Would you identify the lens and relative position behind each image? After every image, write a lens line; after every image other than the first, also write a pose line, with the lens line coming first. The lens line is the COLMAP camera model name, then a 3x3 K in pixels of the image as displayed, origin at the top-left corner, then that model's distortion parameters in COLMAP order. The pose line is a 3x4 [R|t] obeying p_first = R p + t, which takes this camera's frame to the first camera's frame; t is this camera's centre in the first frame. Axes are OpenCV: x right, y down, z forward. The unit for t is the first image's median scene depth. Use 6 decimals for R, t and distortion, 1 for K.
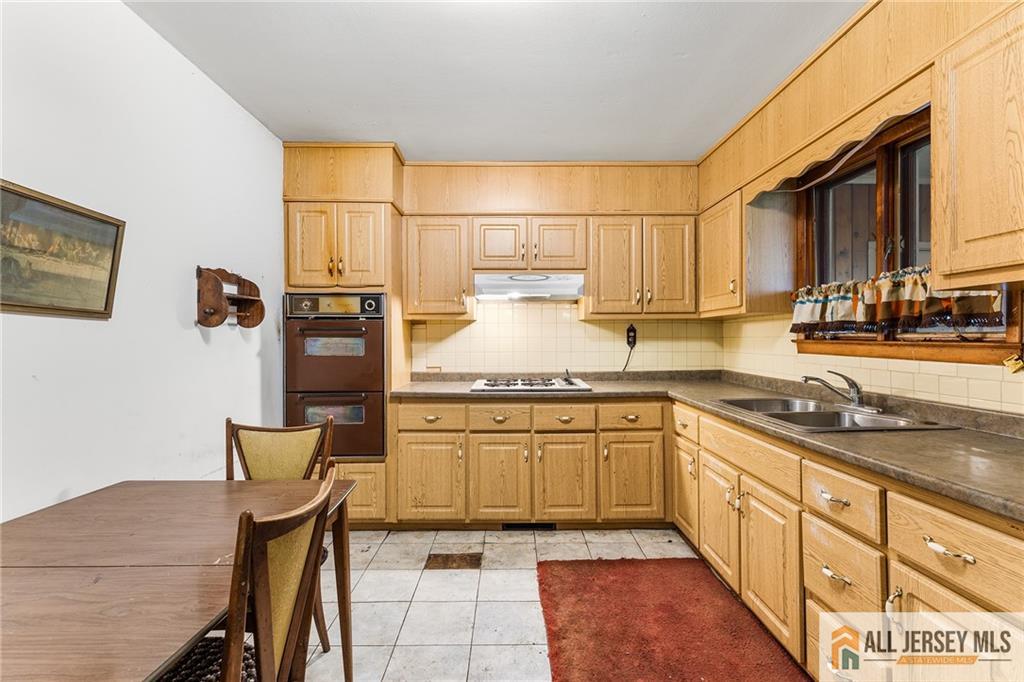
lens RADIAL K [[463.3, 0, 514.4], [0, 463.3, 337.3], [0, 0, 1]] dist [0.005733, -0.000465]
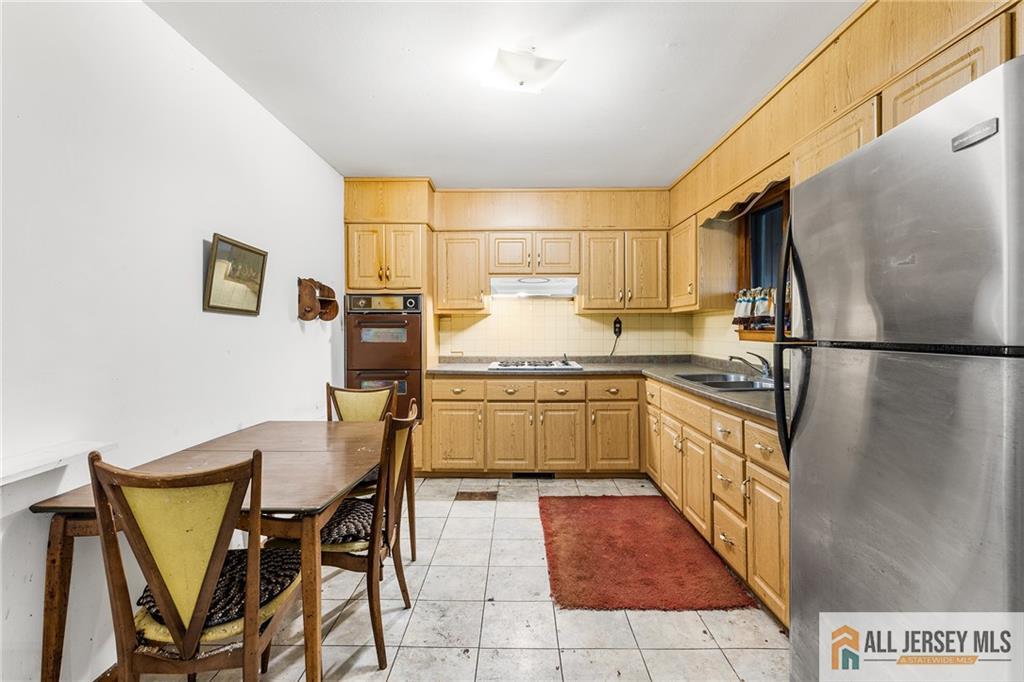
lens RADIAL K [[463.3, 0, 514.6], [0, 463.3, 330.0], [0, 0, 1]] dist [0.005733, -0.000465]
pose [[0.999797, 0.000436, -0.020136, 0.005232], [-0.000363, 0.999993, 0.003603, 0.001055], [0.020137, -0.003595, 0.999791, -0.291000]]
